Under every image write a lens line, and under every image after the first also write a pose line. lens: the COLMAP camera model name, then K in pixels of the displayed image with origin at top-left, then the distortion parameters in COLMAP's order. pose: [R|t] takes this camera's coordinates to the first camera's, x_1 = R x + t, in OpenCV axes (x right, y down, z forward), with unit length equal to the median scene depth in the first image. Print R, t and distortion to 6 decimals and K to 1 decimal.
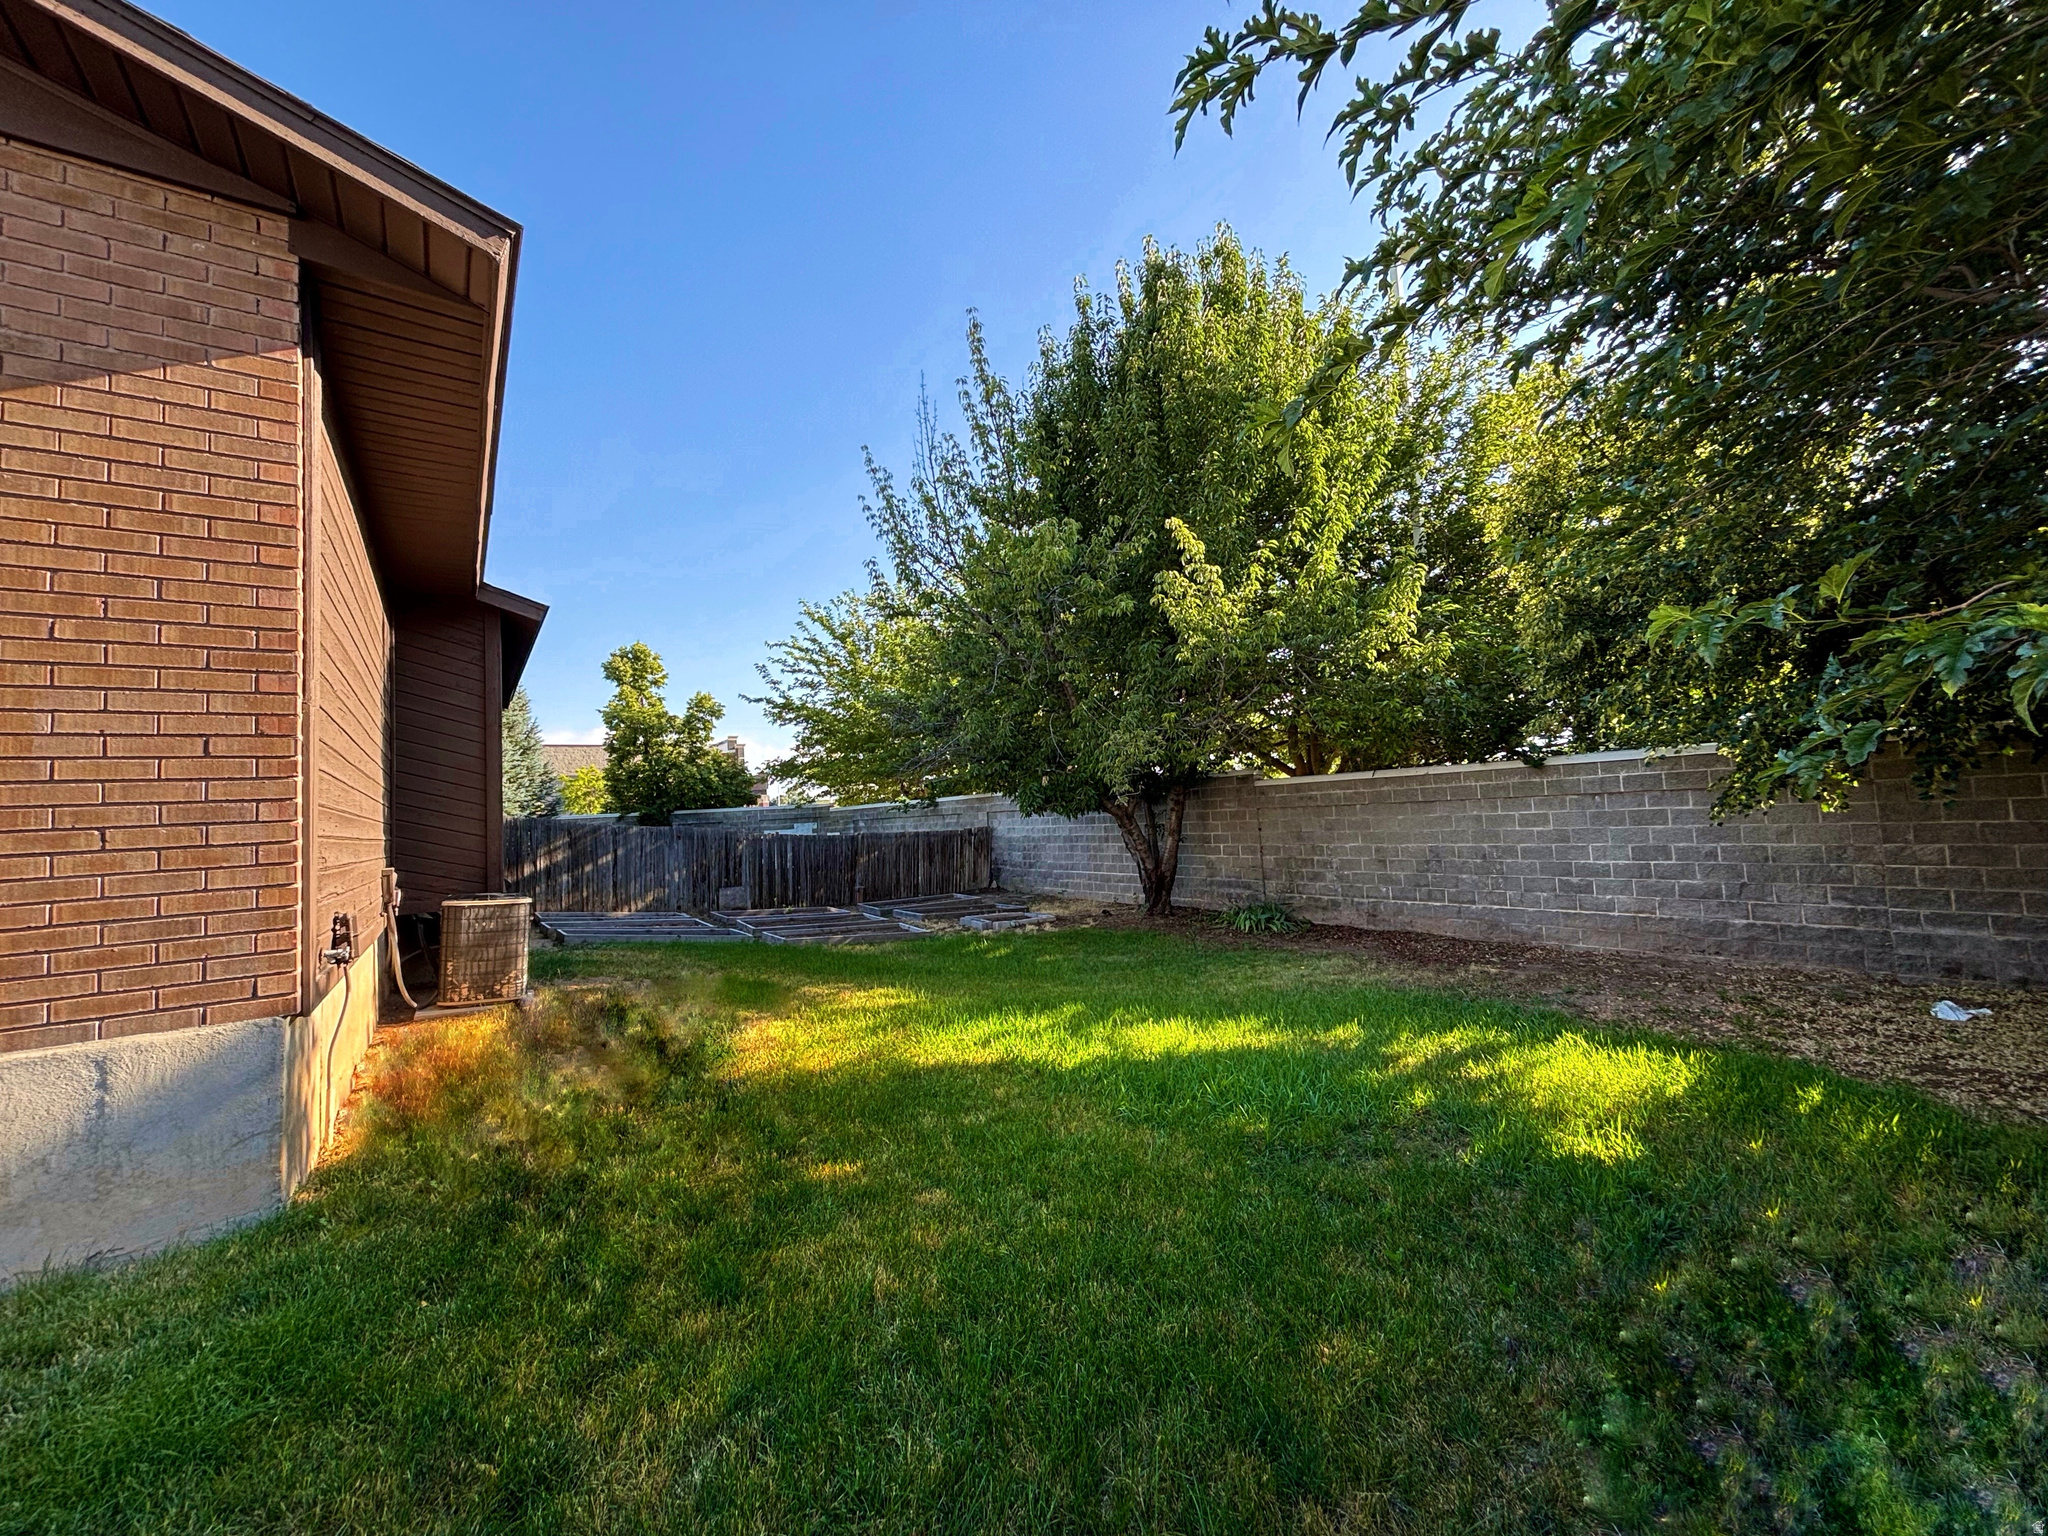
lens RADIAL K [[829.4, 0, 1030.0], [0, 829.4, 766.5], [0, 0, 1]] dist [-0.001517, -0.000146]
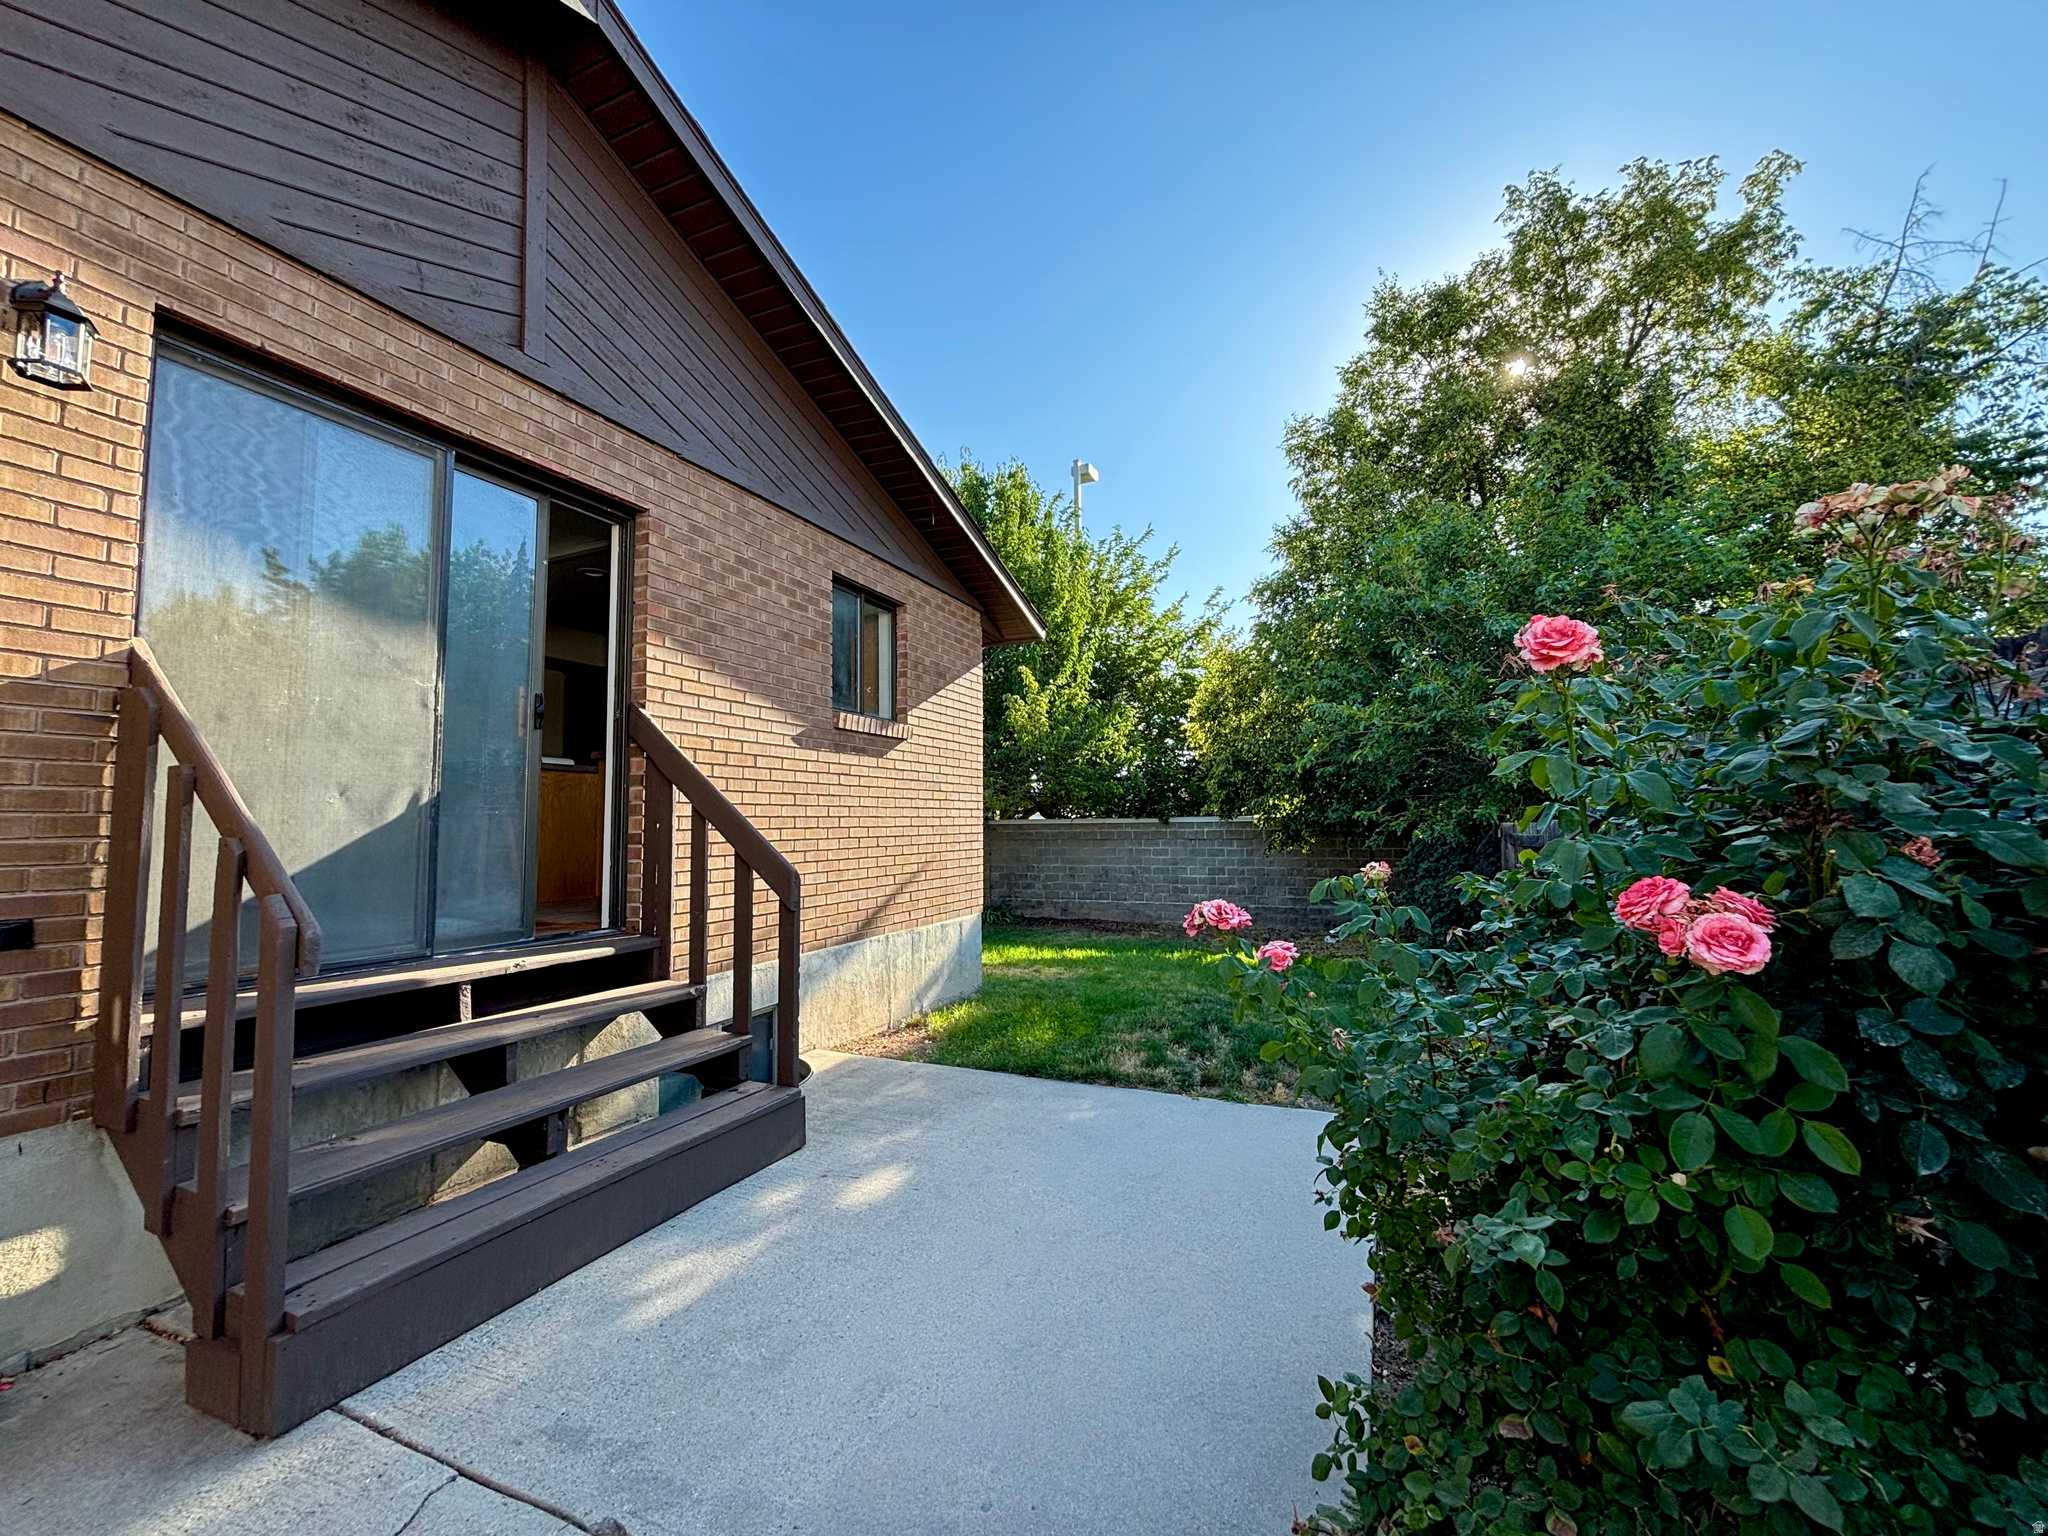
lens RADIAL K [[829.4, 0, 1030.0], [0, 829.4, 766.5], [0, 0, 1]] dist [-0.001517, -0.000146]
pose [[0.848436, 0.081018, 0.523061, -0.605383], [-0.065312, 0.996689, -0.048439, -0.015386], [-0.525254, 0.006935, 0.850917, -0.384775]]
